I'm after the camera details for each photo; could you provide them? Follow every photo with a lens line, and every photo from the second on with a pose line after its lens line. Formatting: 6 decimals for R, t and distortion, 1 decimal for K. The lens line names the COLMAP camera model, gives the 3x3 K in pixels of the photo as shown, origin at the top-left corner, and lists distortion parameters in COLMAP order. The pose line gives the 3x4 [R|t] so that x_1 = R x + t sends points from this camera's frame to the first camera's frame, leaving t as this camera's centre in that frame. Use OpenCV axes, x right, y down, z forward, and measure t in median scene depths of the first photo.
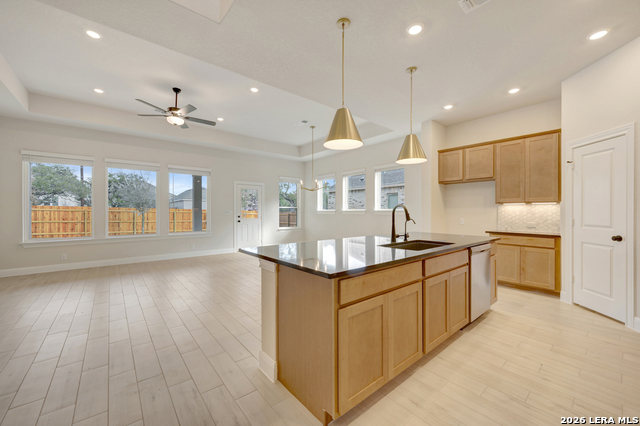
lens RADIAL K [[253.2, 0, 318.9], [0, 253.2, 209.4], [0, 0, 1]] dist [-0.001414, 0.000213]
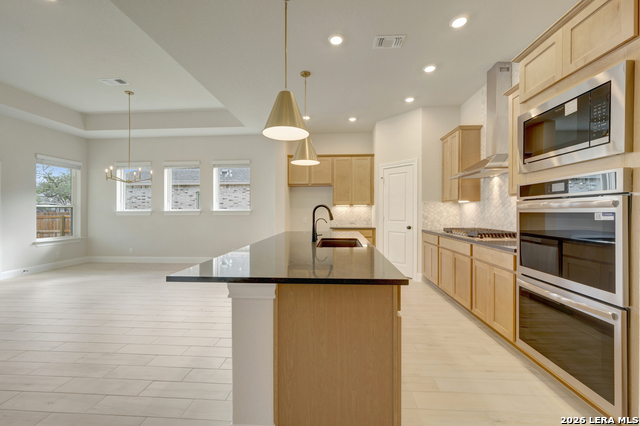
lens RADIAL K [[253.2, 0, 322.8], [0, 253.2, 210.8], [0, 0, 1]] dist [-0.001414, 0.000213]
pose [[0.687136, 0.000820, 0.726528, -0.238454], [-0.003382, 0.999992, 0.002071, 0.002468], [-0.726521, -0.003880, 0.687133, 0.171125]]
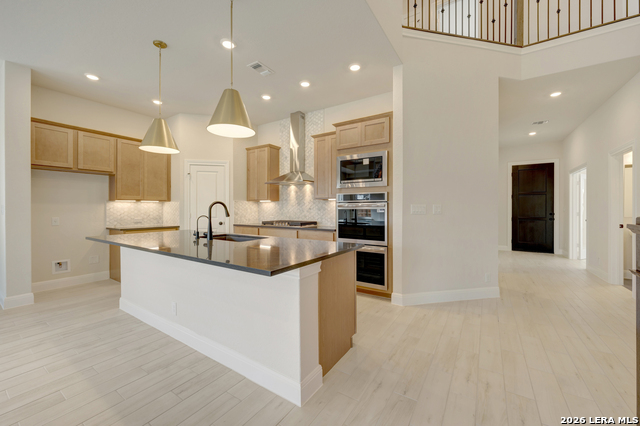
lens RADIAL K [[253.2, 0, 320.6], [0, 253.2, 209.0], [0, 0, 1]] dist [-0.001414, 0.000213]
pose [[-0.292959, -0.001309, 0.956124, -0.441475], [-0.007549, 0.999971, -0.000944, 0.005814], [-0.956095, -0.007494, -0.292960, 0.519064]]
